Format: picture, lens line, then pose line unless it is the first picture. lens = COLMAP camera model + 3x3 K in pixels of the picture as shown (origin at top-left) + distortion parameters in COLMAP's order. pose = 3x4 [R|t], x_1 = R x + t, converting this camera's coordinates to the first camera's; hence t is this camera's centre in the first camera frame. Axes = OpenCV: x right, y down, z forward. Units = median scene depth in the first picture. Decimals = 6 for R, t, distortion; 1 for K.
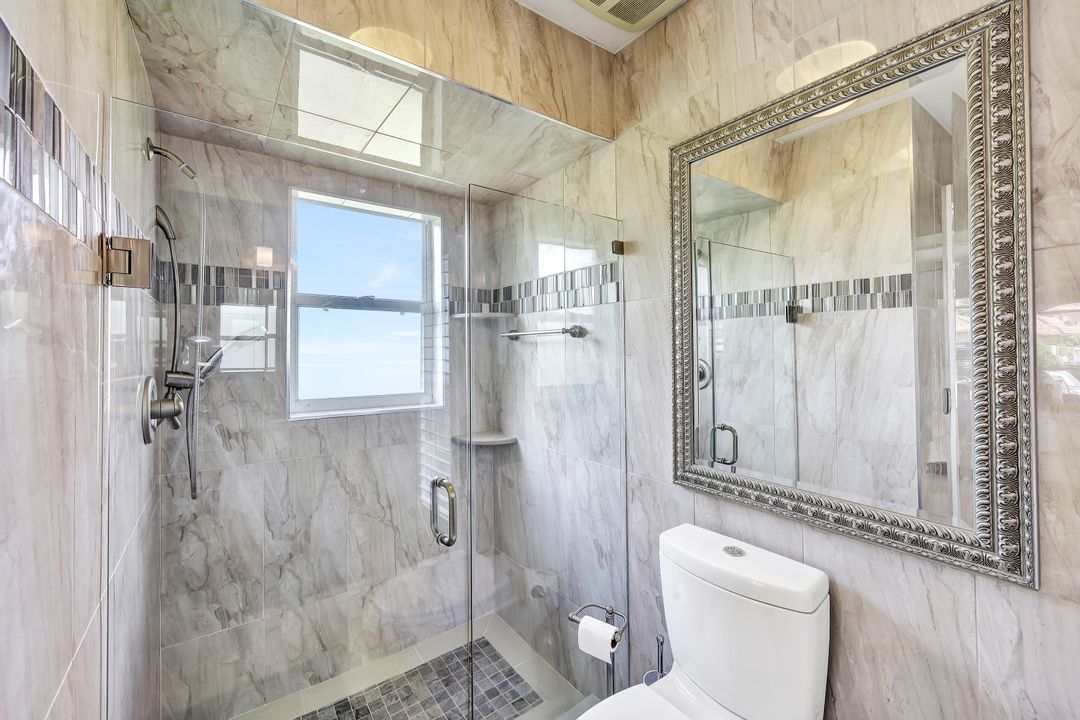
lens RADIAL K [[439.0, 0, 540.5], [0, 439.0, 349.2], [0, 0, 1]] dist [0.000681, 0.000339]
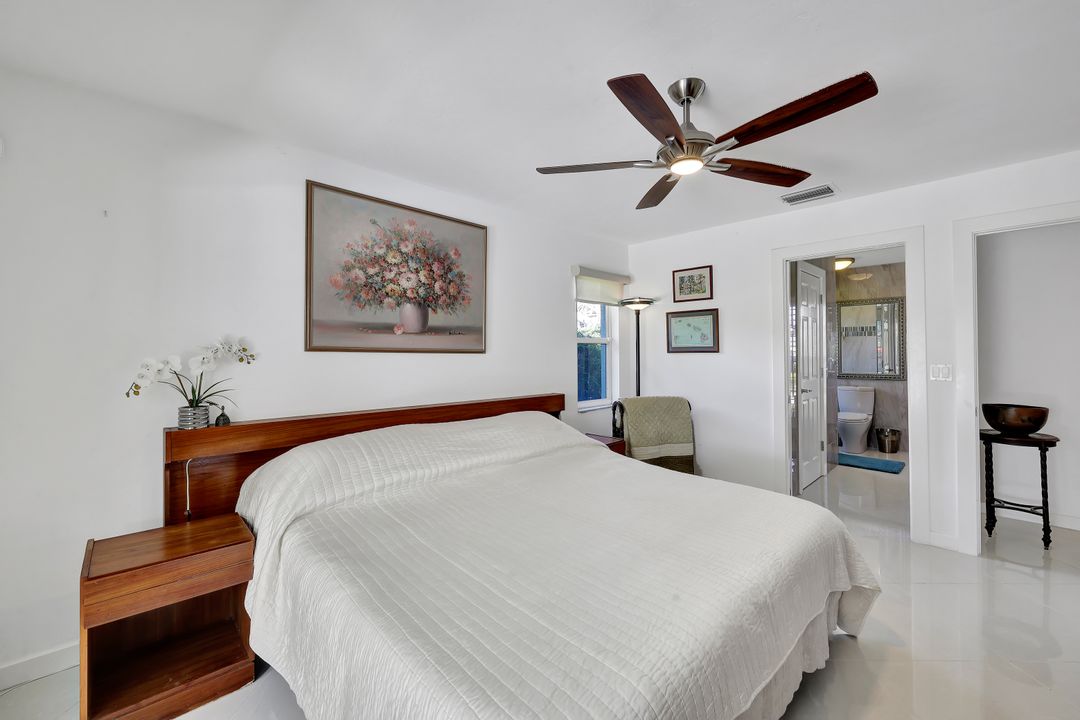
lens RADIAL K [[439.0, 0, 540.5], [0, 439.0, 349.2], [0, 0, 1]] dist [0.000681, 0.000339]
pose [[0.990063, 0.008113, 0.140390, -2.161355], [-0.007508, 0.999960, -0.004839, 0.042254], [-0.140423, 0.003737, 0.990085, -1.964513]]
